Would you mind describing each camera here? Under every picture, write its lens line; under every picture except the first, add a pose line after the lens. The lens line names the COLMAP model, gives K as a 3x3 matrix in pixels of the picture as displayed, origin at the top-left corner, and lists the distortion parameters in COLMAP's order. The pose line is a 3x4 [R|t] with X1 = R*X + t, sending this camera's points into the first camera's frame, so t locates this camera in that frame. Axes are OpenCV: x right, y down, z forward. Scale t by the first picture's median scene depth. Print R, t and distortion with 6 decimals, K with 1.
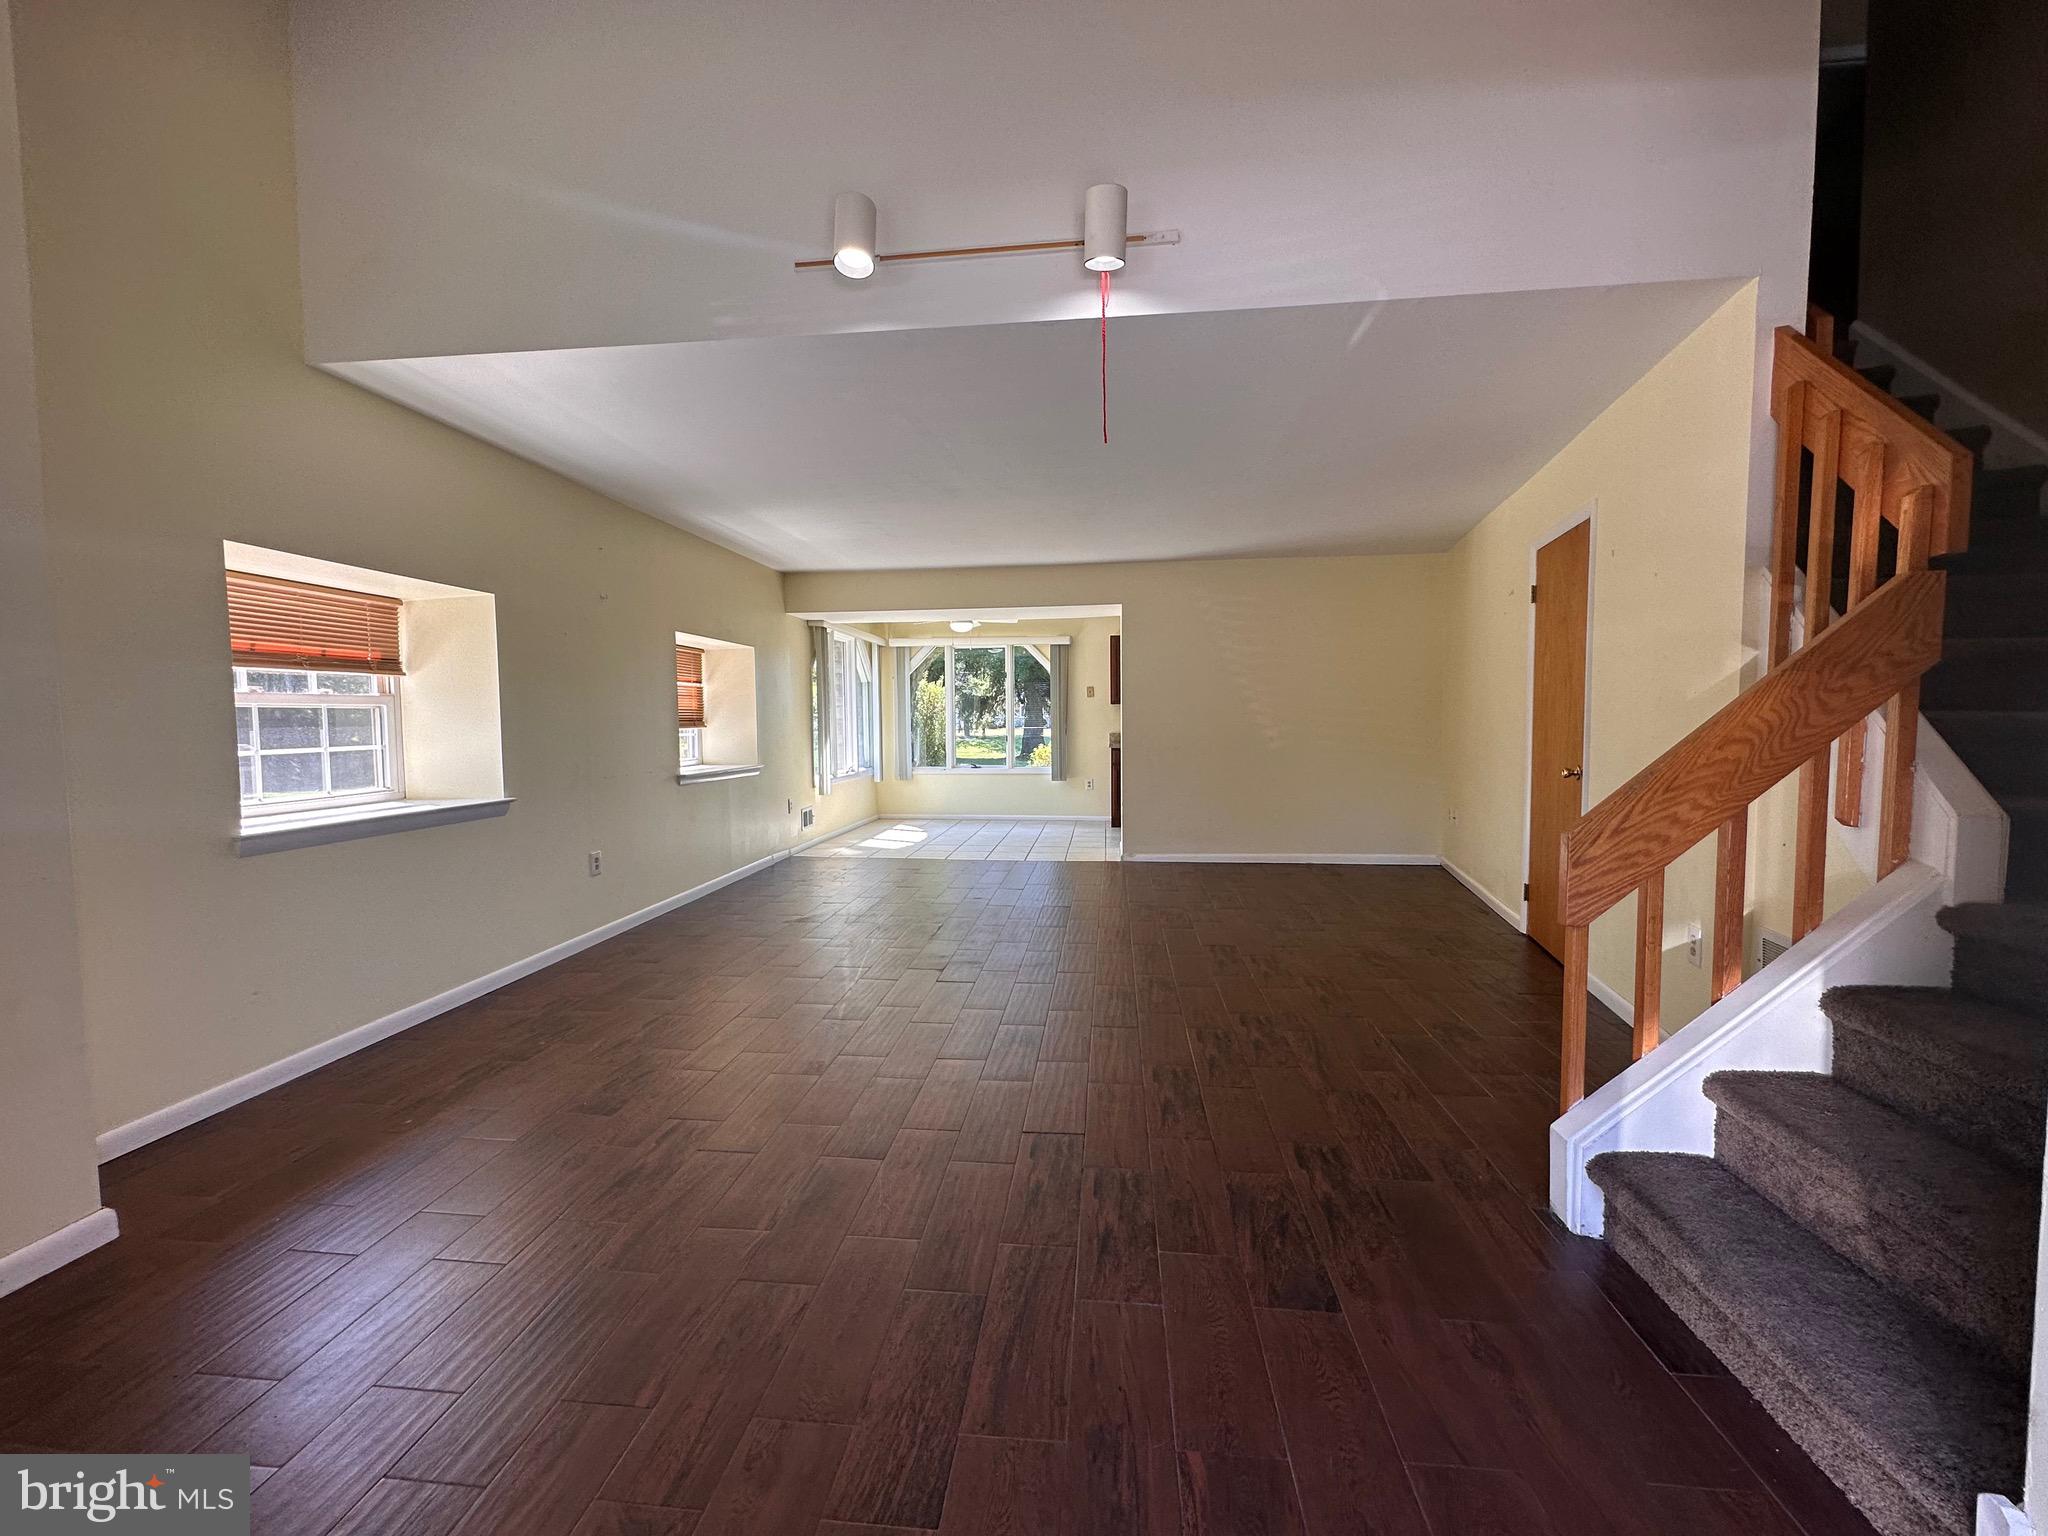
lens RADIAL K [[816.5, 0, 1028.6], [0, 816.5, 770.5], [0, 0, 1]] dist [-0.002547, 0.000163]
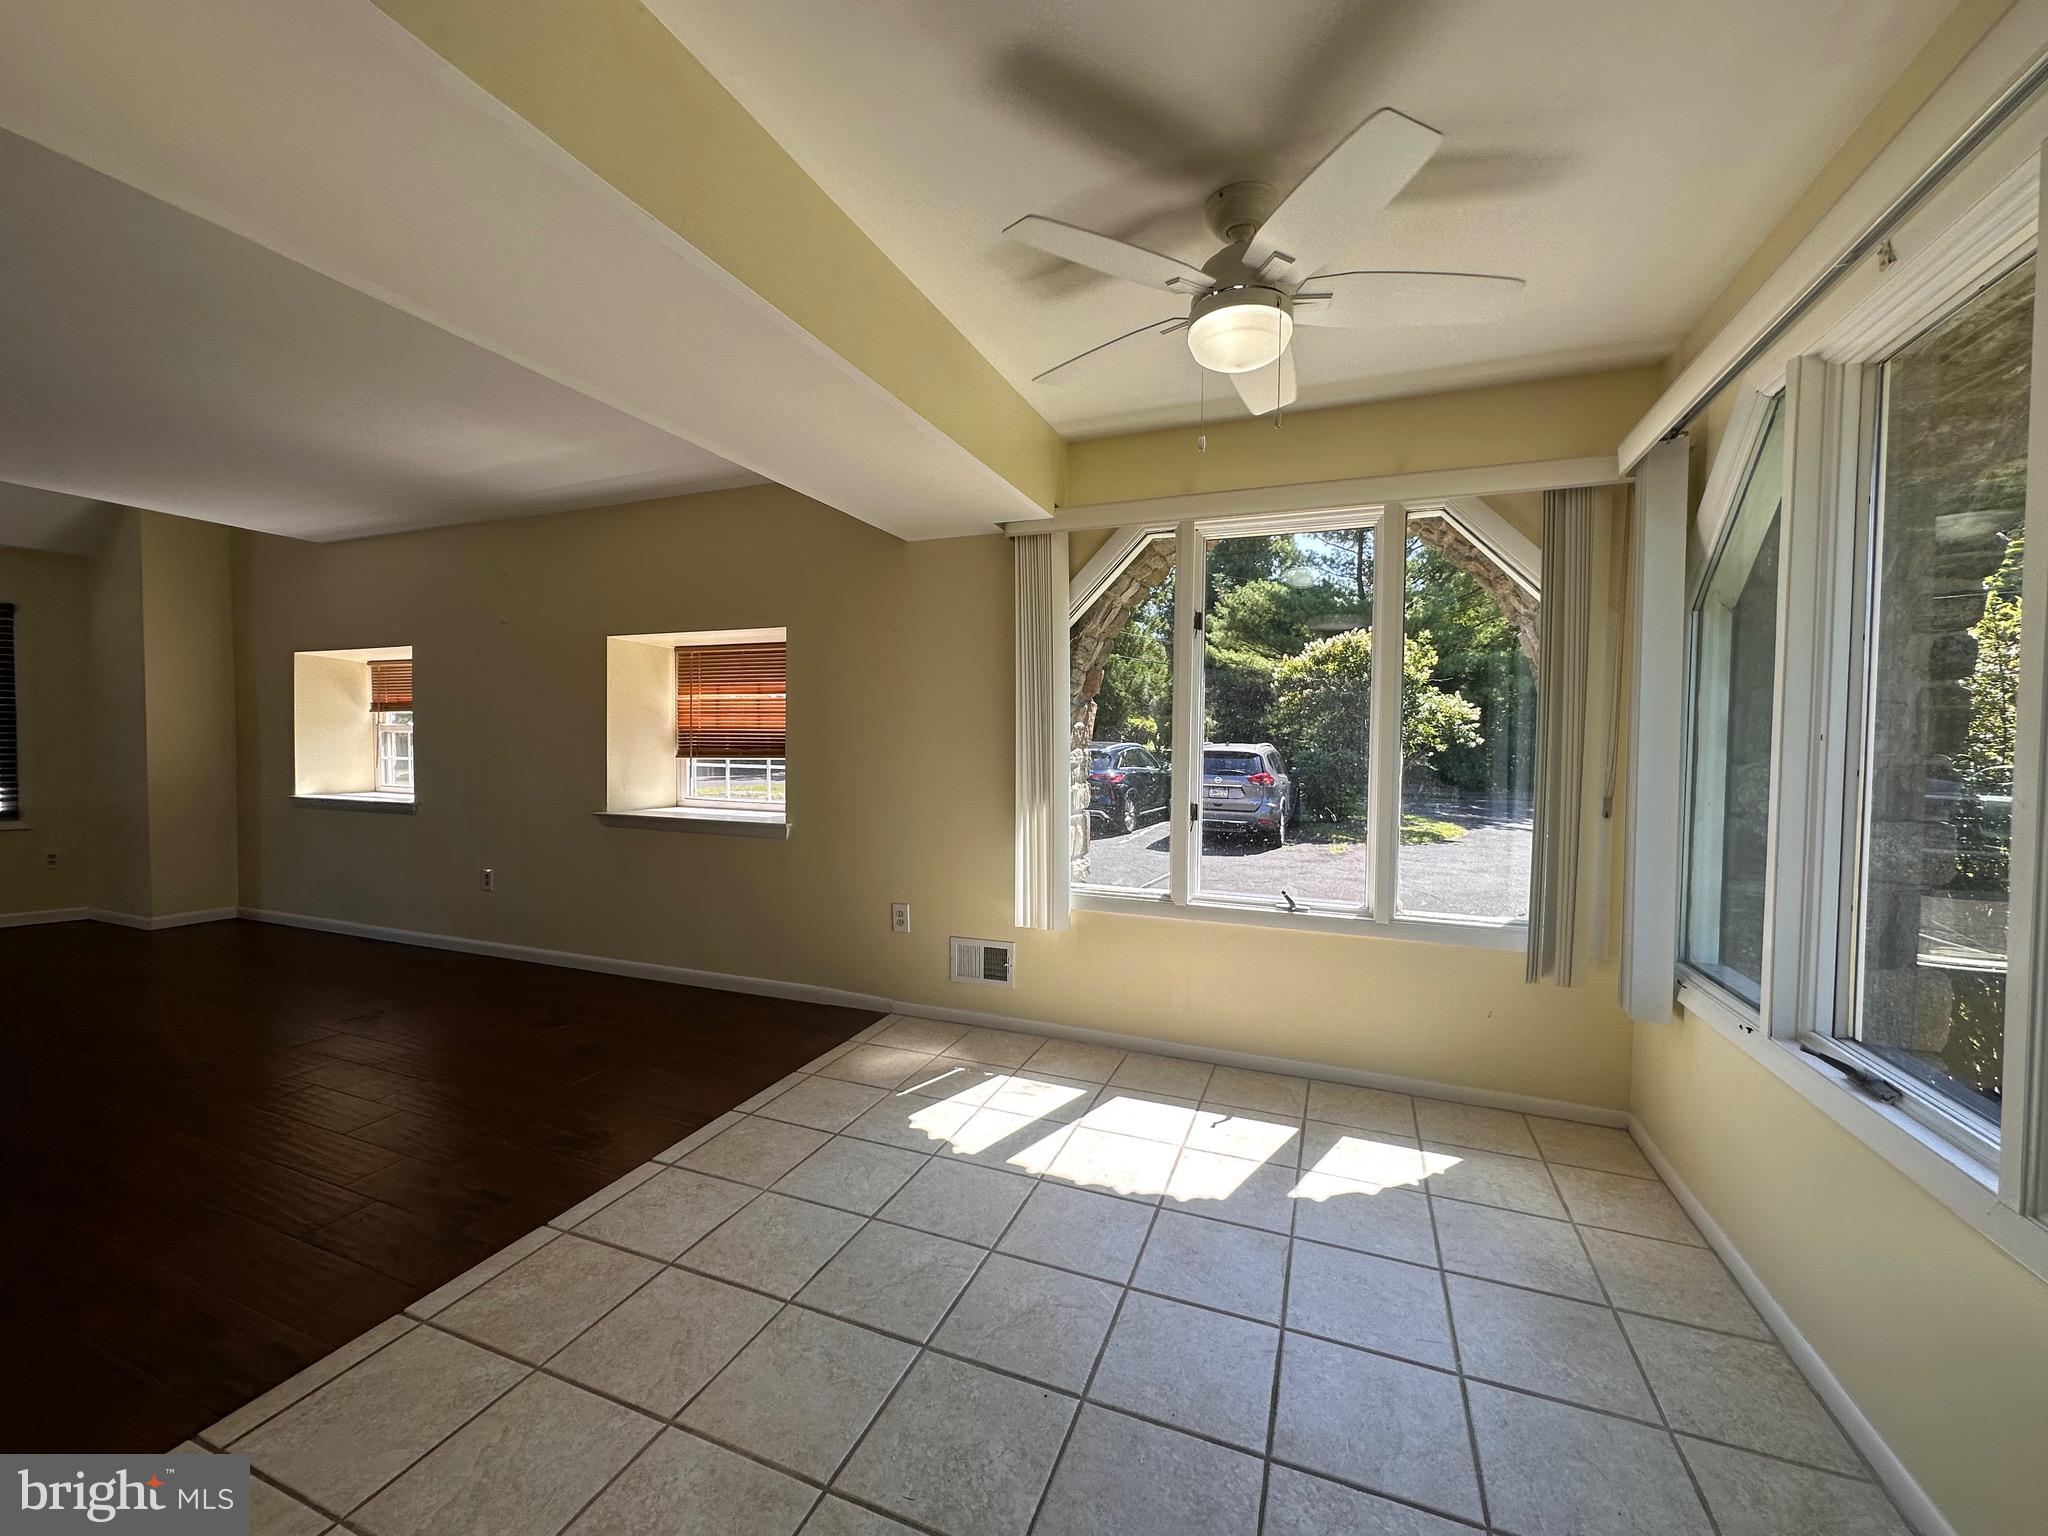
lens RADIAL K [[816.5, 0, 1023.2], [0, 816.5, 765.5], [0, 0, 1]] dist [-0.002547, 0.000163]
pose [[-0.282116, 0.033822, -0.958784, 0.199058], [-0.067317, 0.996217, 0.054950, -0.096480], [0.957016, 0.080045, -0.278772, 1.357526]]
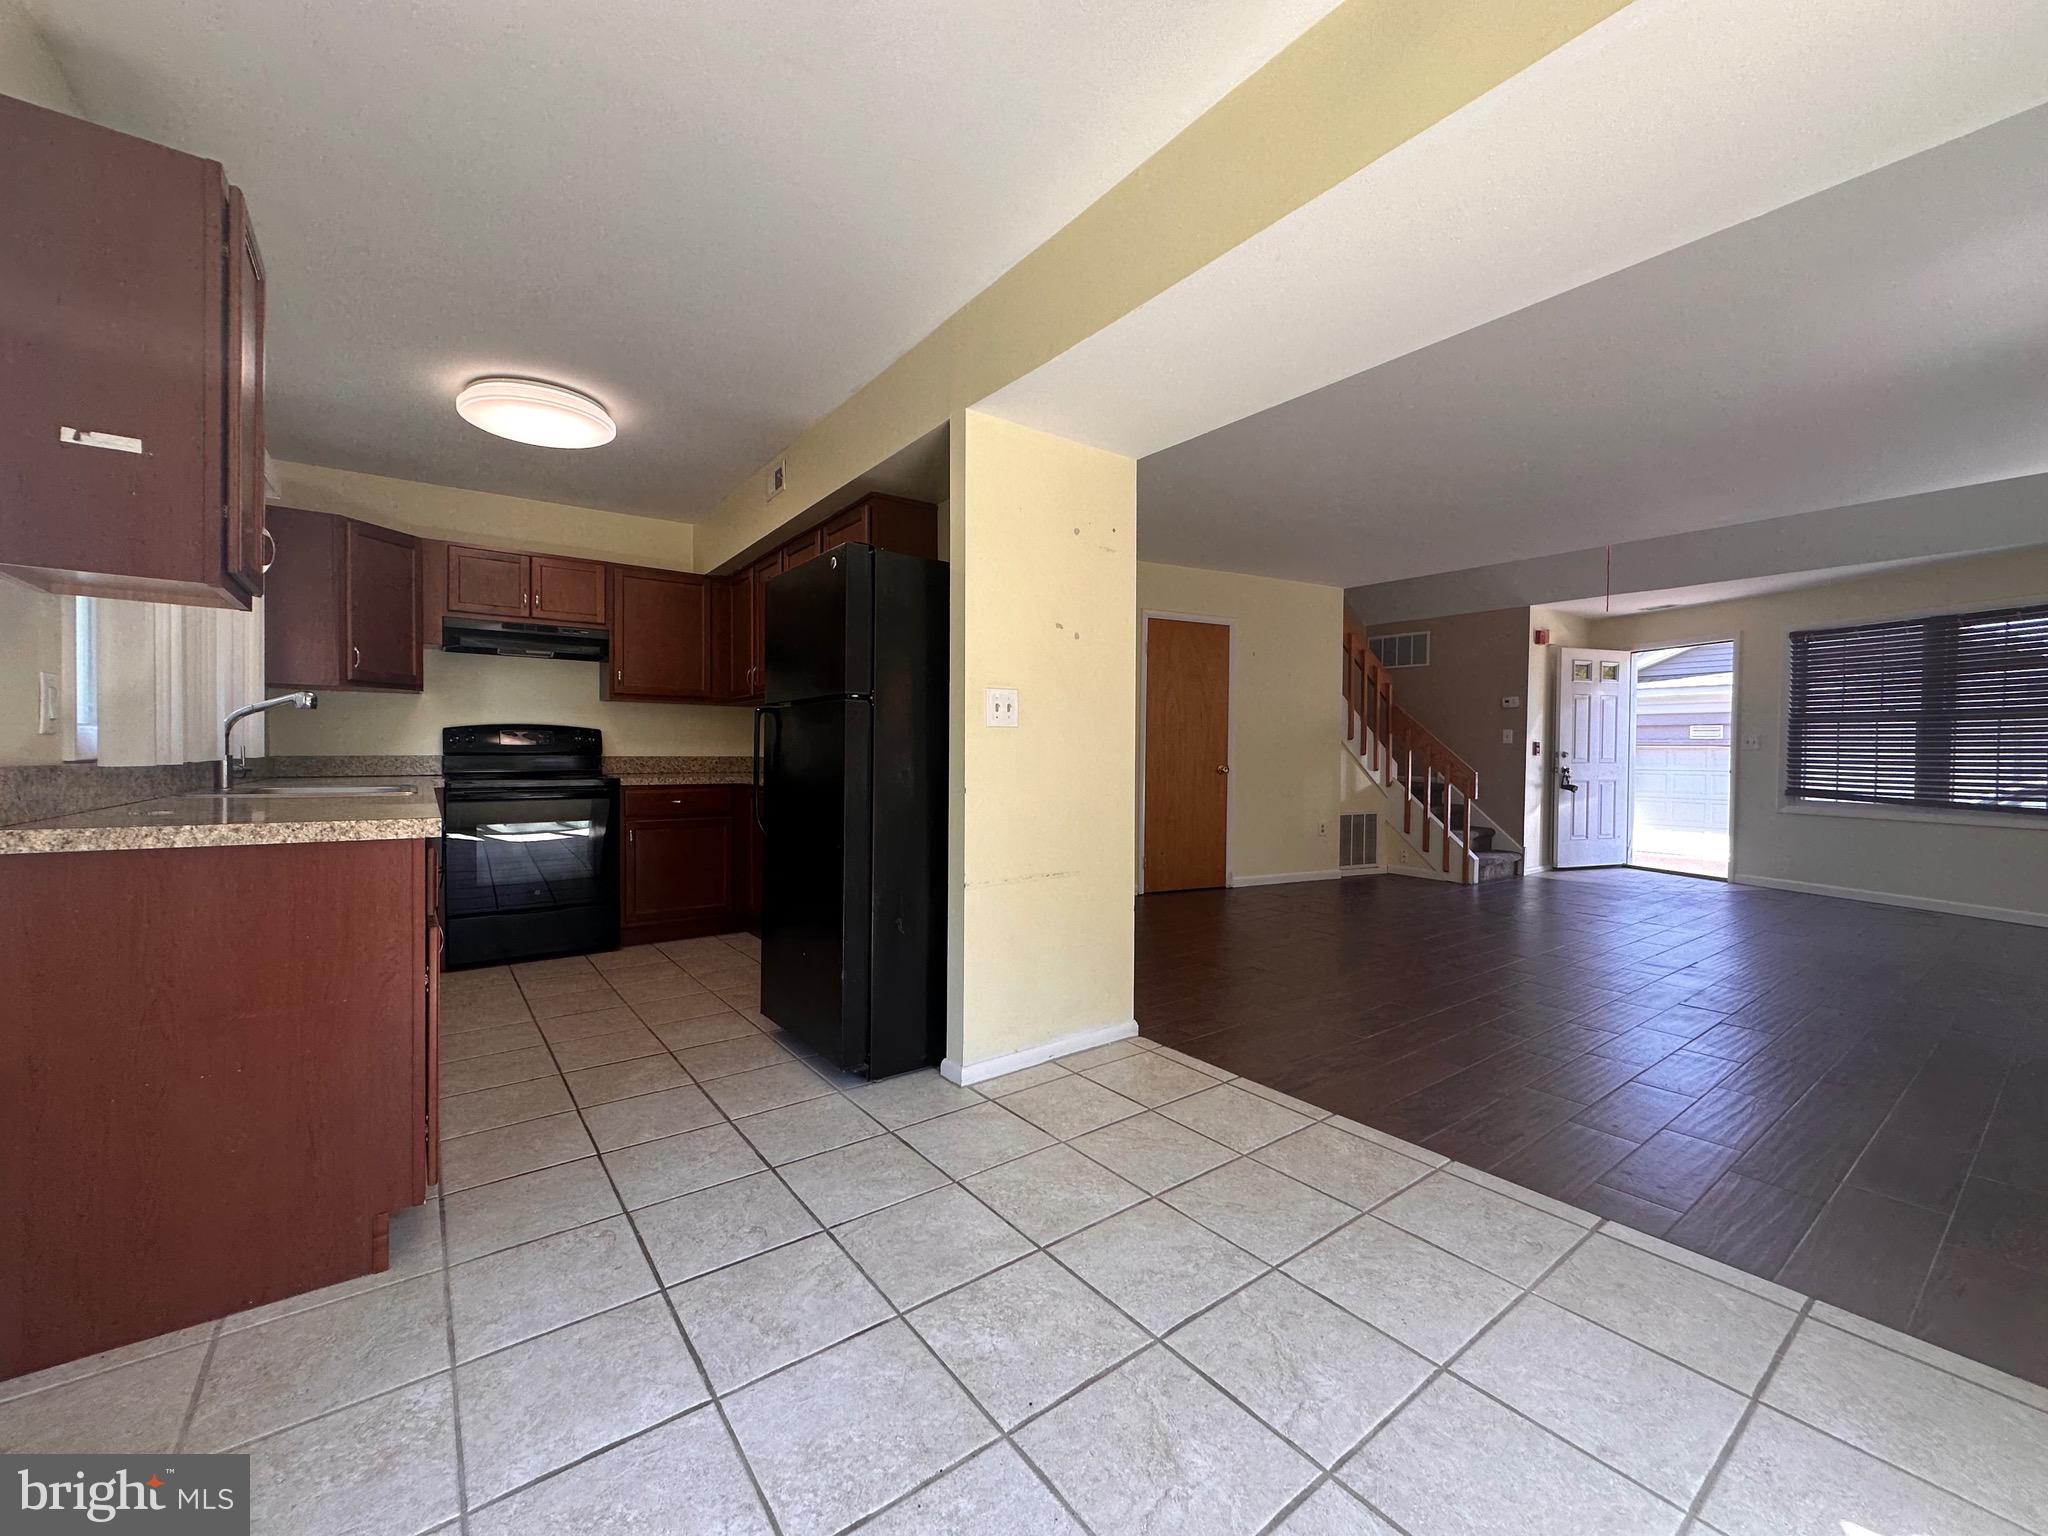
lens RADIAL K [[816.5, 0, 1018.9], [0, 816.5, 762.7], [0, 0, 1]] dist [-0.002547, 0.000163]
pose [[-0.668373, -0.010037, 0.743759, -0.186267], [0.042233, 0.997784, 0.051417, -0.068625], [-0.742627, 0.065777, -0.666468, 1.441896]]
